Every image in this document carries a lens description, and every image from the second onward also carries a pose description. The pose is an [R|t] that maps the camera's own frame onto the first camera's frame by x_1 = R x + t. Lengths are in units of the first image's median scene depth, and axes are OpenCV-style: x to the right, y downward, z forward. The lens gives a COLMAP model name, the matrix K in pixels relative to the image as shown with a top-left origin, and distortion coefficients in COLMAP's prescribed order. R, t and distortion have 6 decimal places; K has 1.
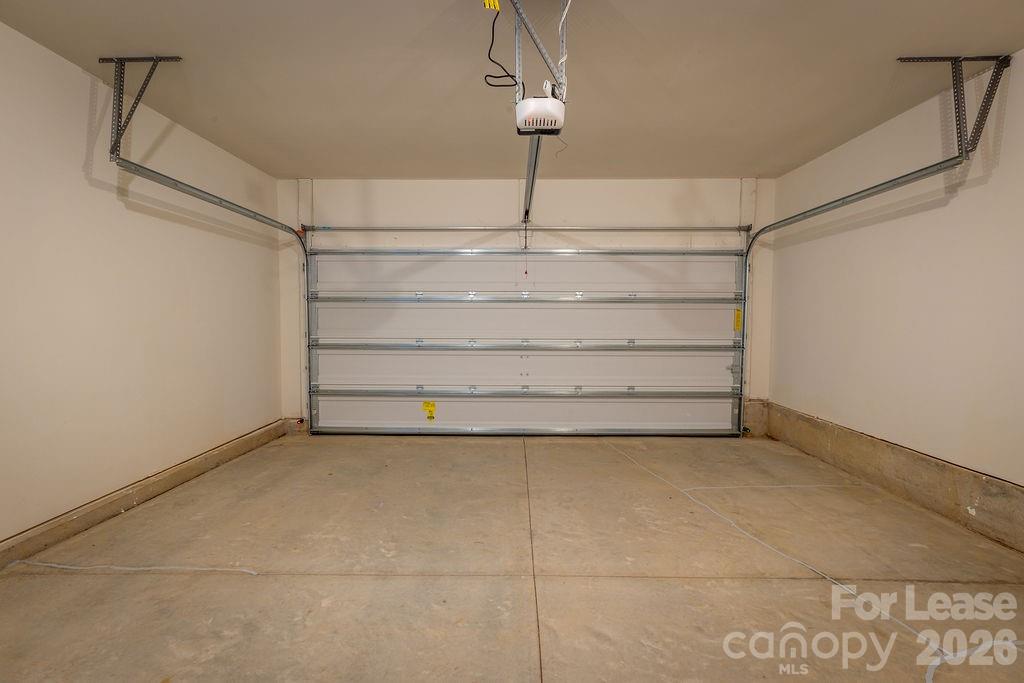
lens RADIAL K [[450.8, 0, 512.0], [0, 450.8, 341.5], [0, 0, 1]] dist [-0.000498, -0.000214]
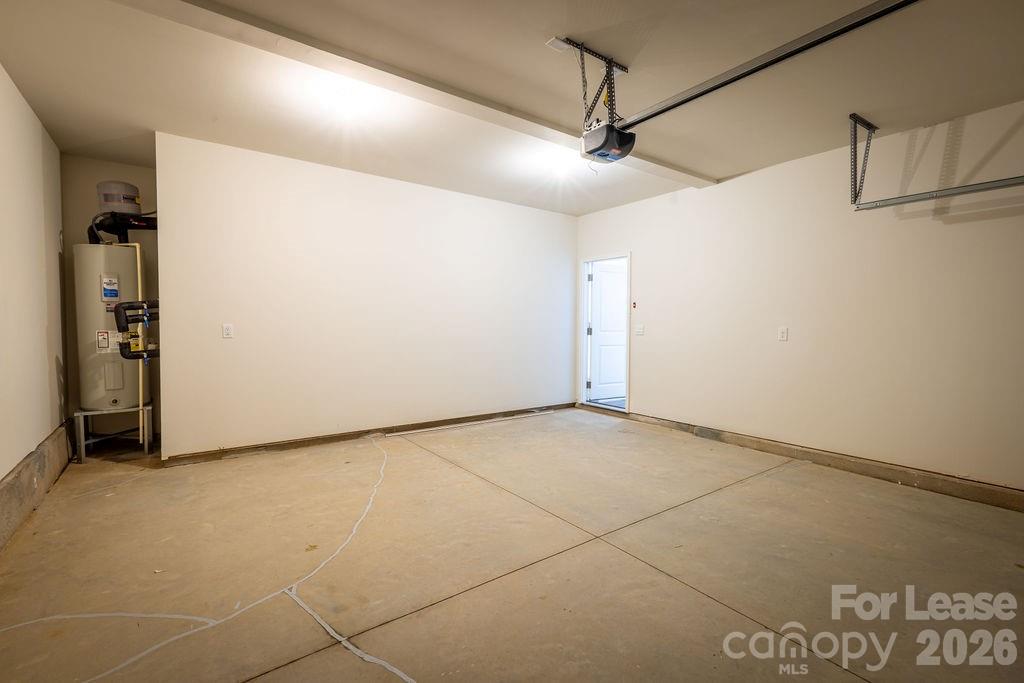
lens RADIAL K [[450.8, 0, 512.0], [0, 450.8, 341.5], [0, 0, 1]] dist [-0.000498, -0.000214]
pose [[-0.793678, 0.018450, -0.608058, 0.748933], [-0.039383, 0.995885, 0.081622, -0.063547], [0.607062, 0.088728, -0.789685, 1.403210]]
